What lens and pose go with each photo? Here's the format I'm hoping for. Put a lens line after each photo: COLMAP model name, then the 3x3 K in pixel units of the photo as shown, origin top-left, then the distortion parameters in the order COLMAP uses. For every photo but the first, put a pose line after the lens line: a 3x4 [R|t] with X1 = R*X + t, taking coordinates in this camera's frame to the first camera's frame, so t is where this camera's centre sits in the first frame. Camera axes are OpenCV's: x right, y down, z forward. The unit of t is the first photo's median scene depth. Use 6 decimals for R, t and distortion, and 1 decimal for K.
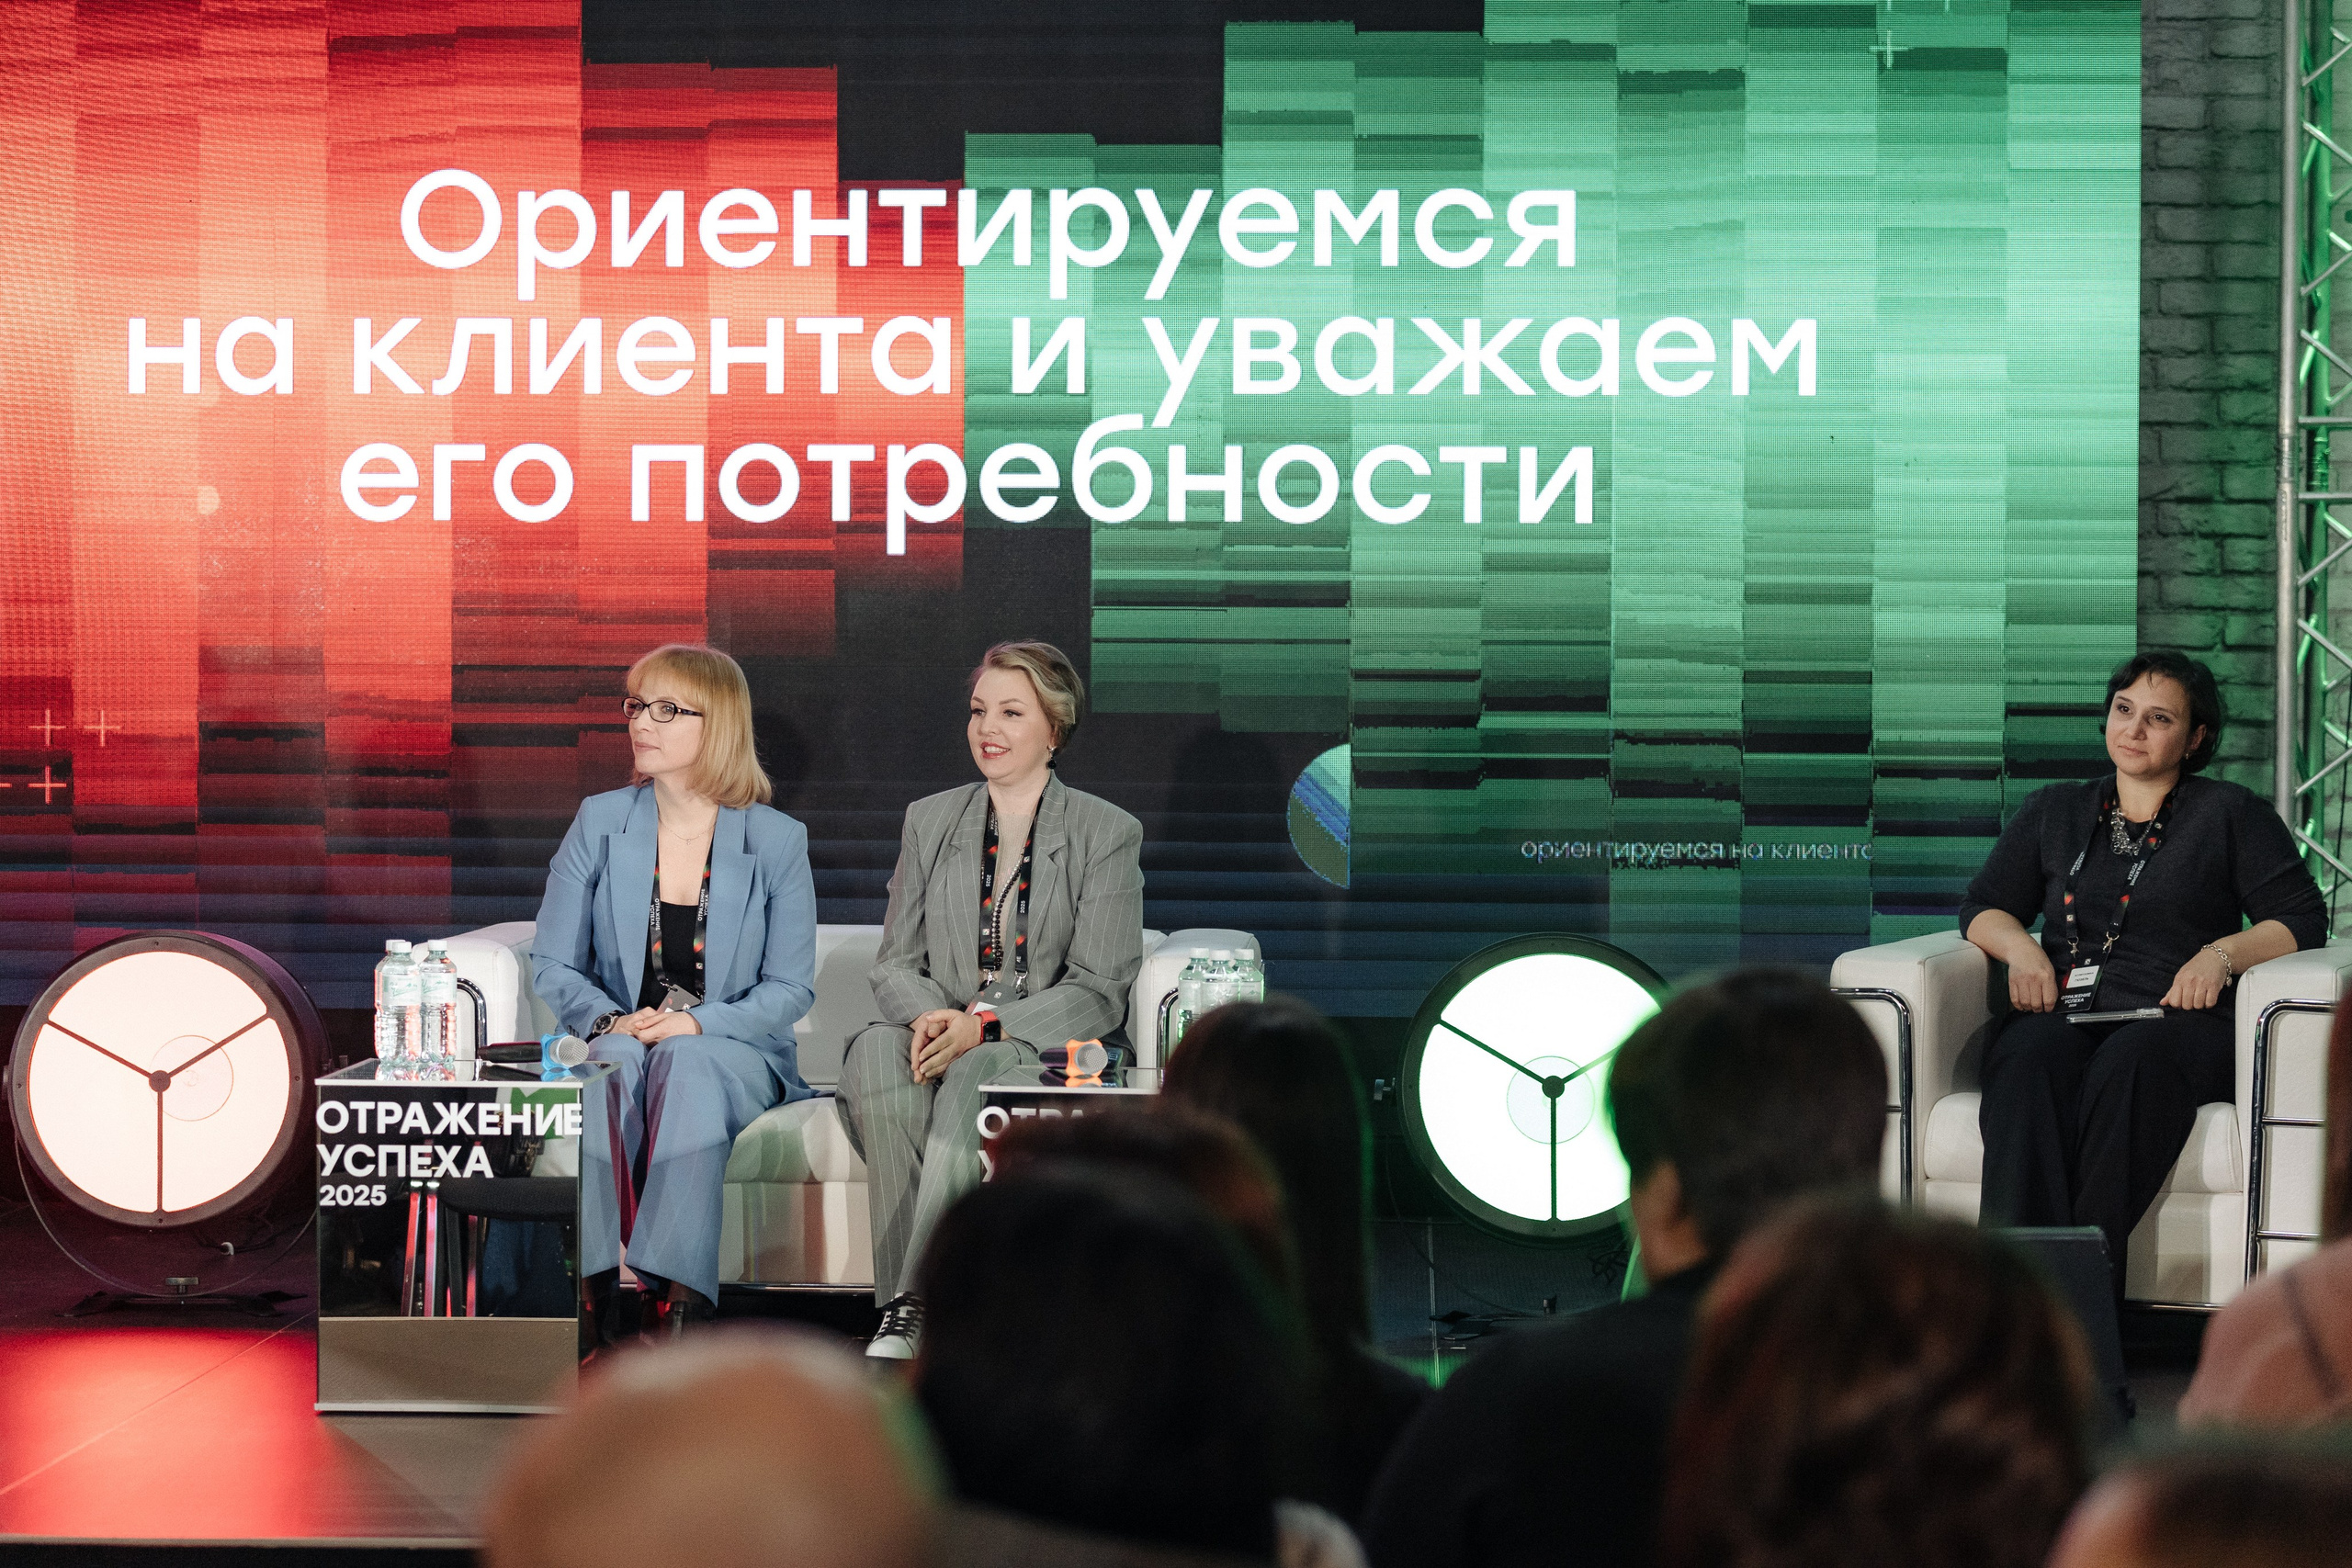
lens RADIAL K [[4529.7, 0, 1170.5], [0, 4529.7, 799.1], [0, 0, 1]] dist [-0.061671, 0.000000]
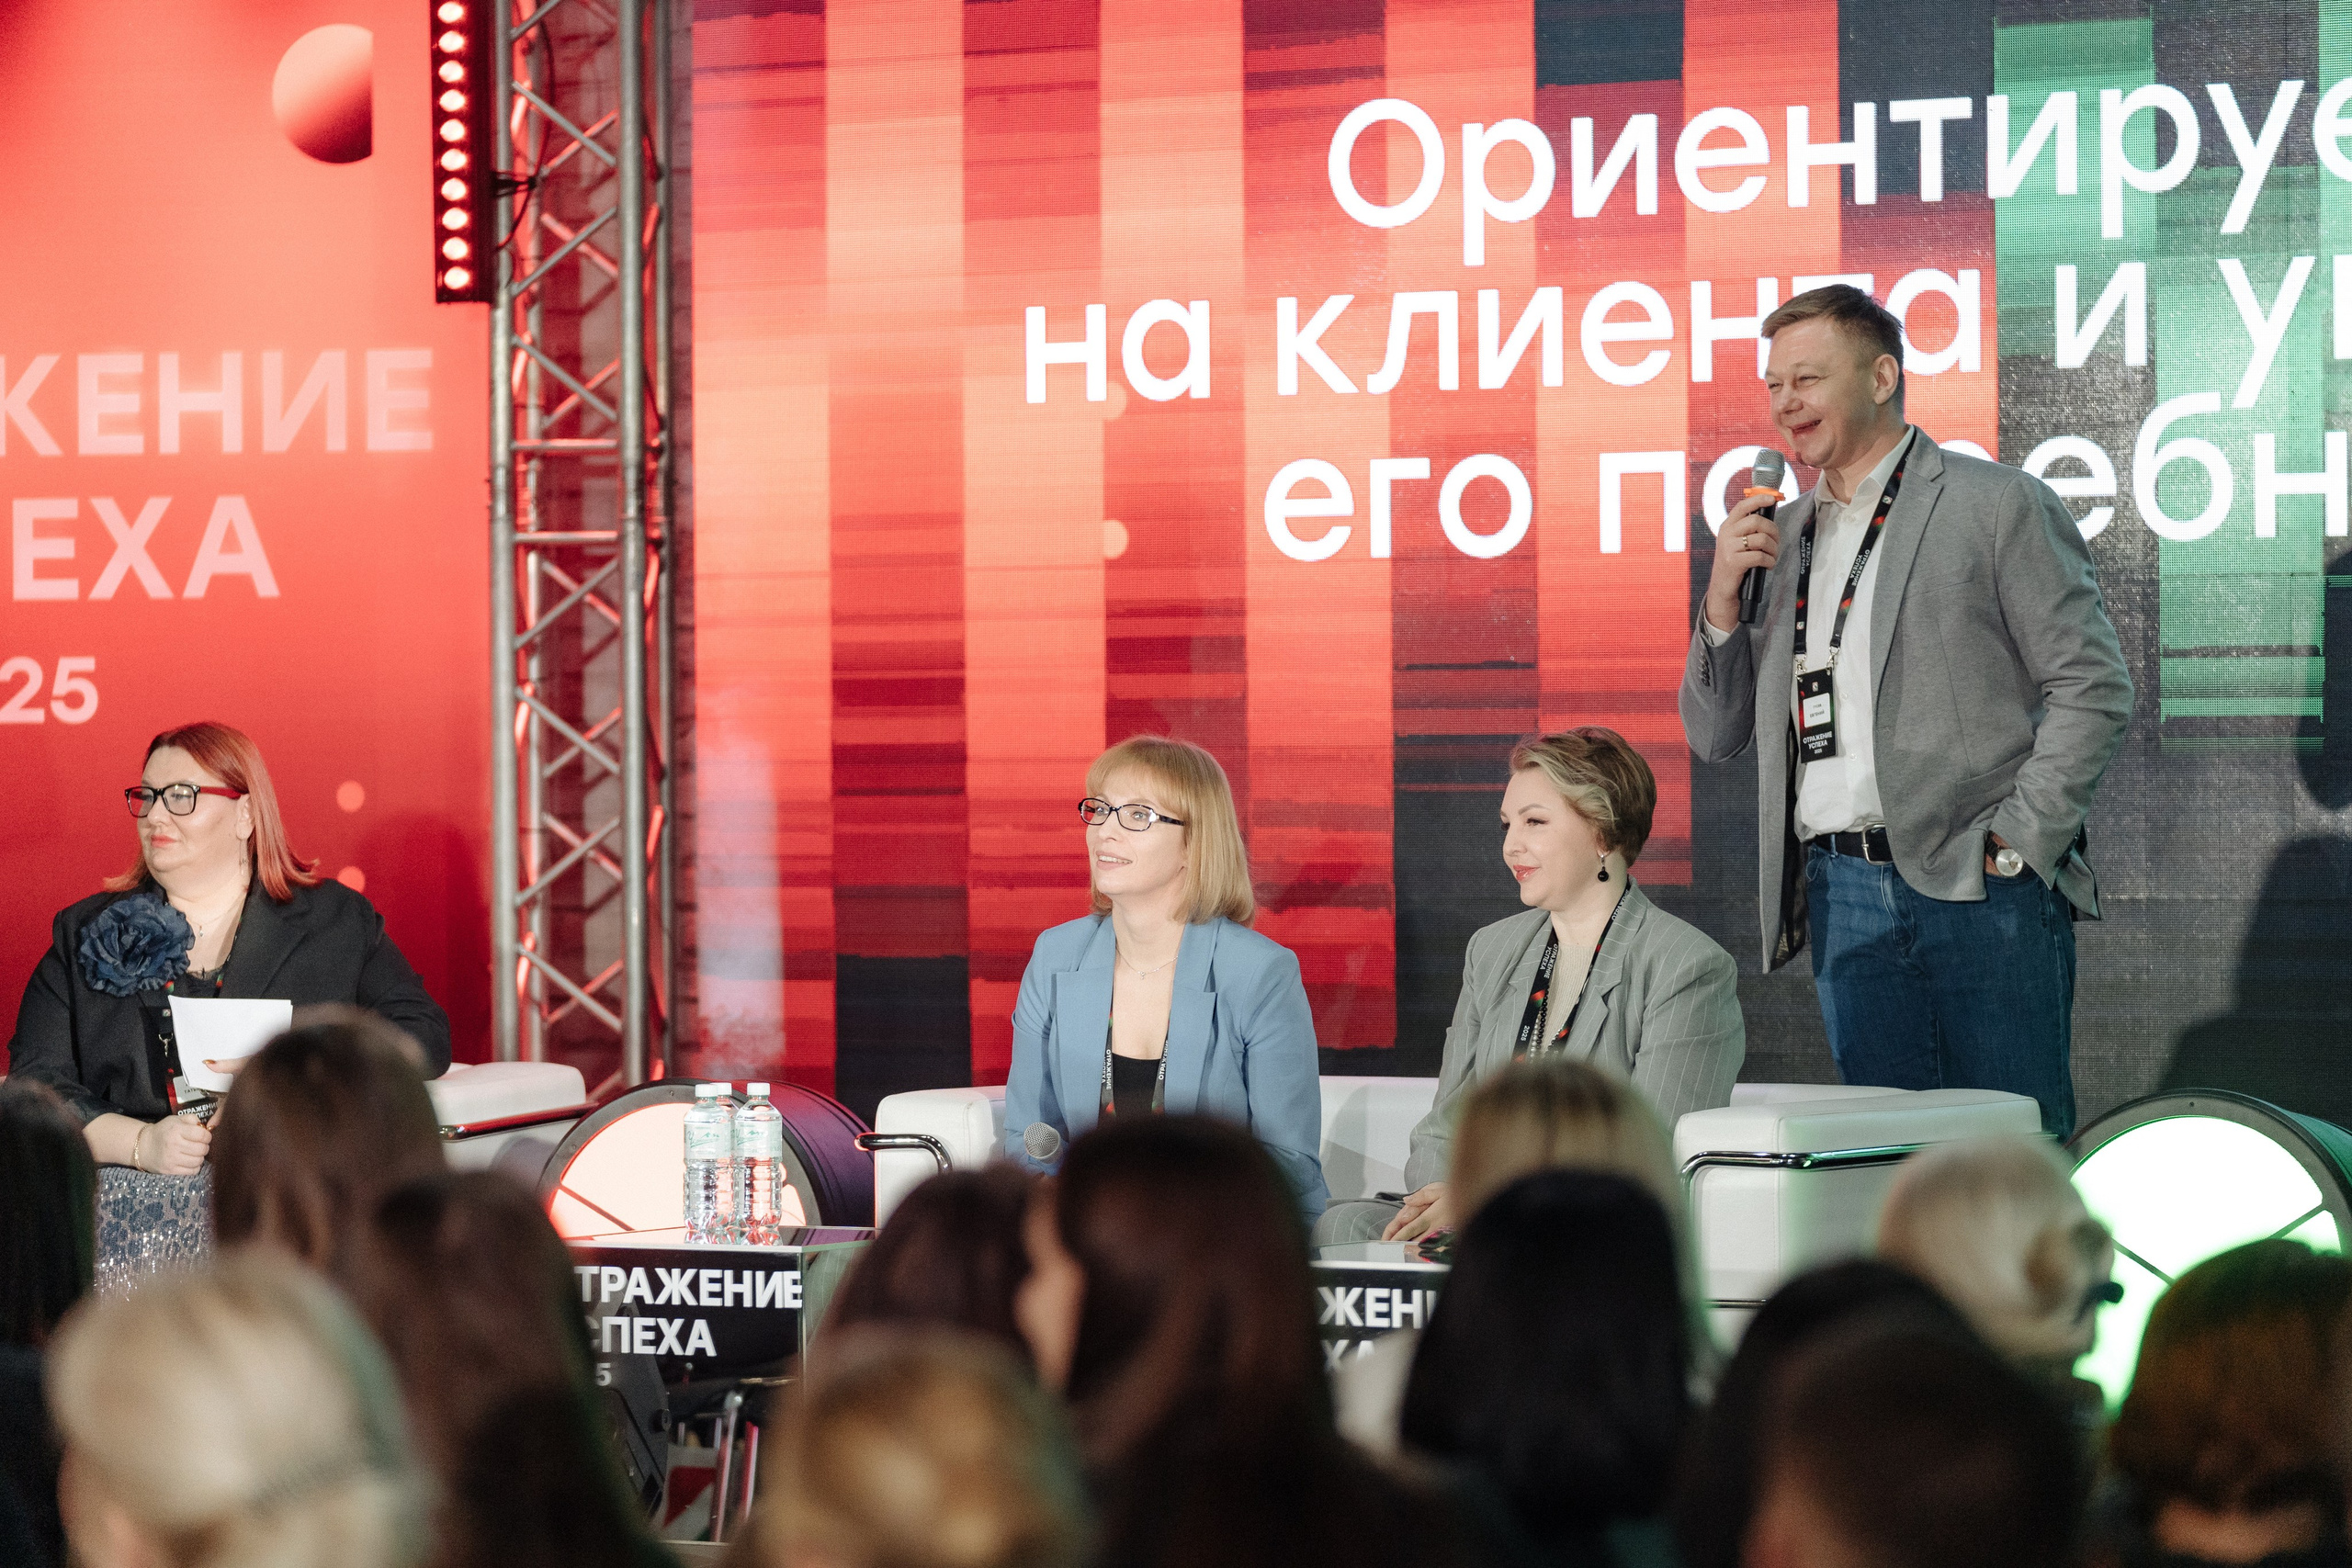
lens RADIAL K [[9224.7, 0, 1176.2], [0, 9224.7, 780.4], [0, 0, 1]] dist [-0.240058, 0.000000]
pose [[0.860184, -0.009919, -0.509888, 0.603099], [0.002495, 0.999881, -0.015242, -0.000447], [0.509978, 0.011839, 0.860106, -0.356354]]
